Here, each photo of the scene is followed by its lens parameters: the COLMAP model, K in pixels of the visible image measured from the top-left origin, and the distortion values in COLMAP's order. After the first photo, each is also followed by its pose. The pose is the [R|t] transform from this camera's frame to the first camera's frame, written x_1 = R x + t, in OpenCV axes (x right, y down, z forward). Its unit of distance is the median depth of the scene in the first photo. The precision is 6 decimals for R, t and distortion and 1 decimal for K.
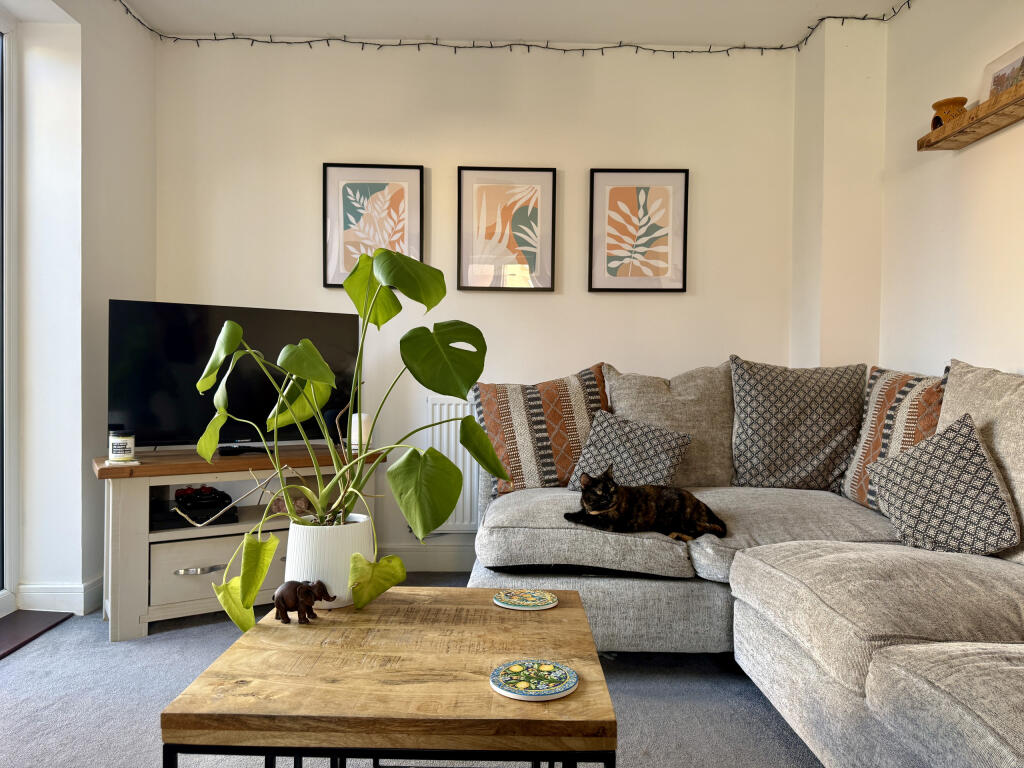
lens RADIAL K [[727.8, 0, 510.0], [0, 727.8, 381.8], [0, 0, 1]] dist [0.033470, -0.036930]
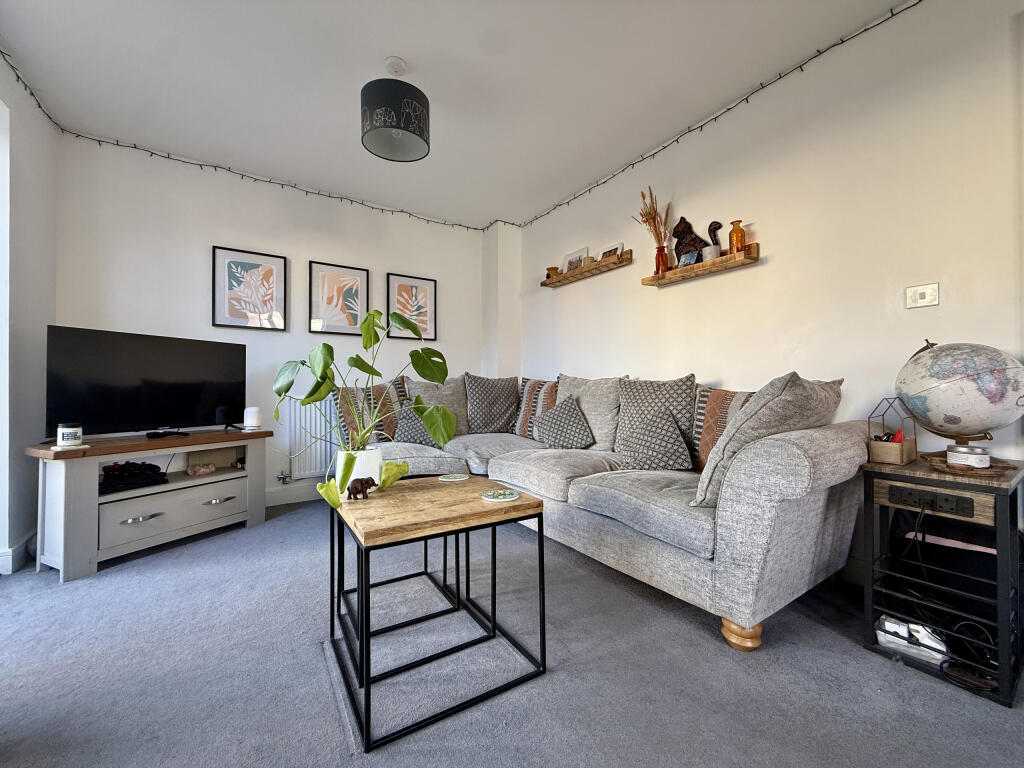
lens RADIAL K [[408.0, 0, 512.1], [0, 408.0, 384.0], [0, 0, 1]] dist [-0.000302, 0.000296]
pose [[0.844975, -0.007396, 0.534754, -0.229589], [0.018514, 0.999710, -0.015427, 0.019802], [-0.534485, 0.022936, 0.844867, -0.061366]]
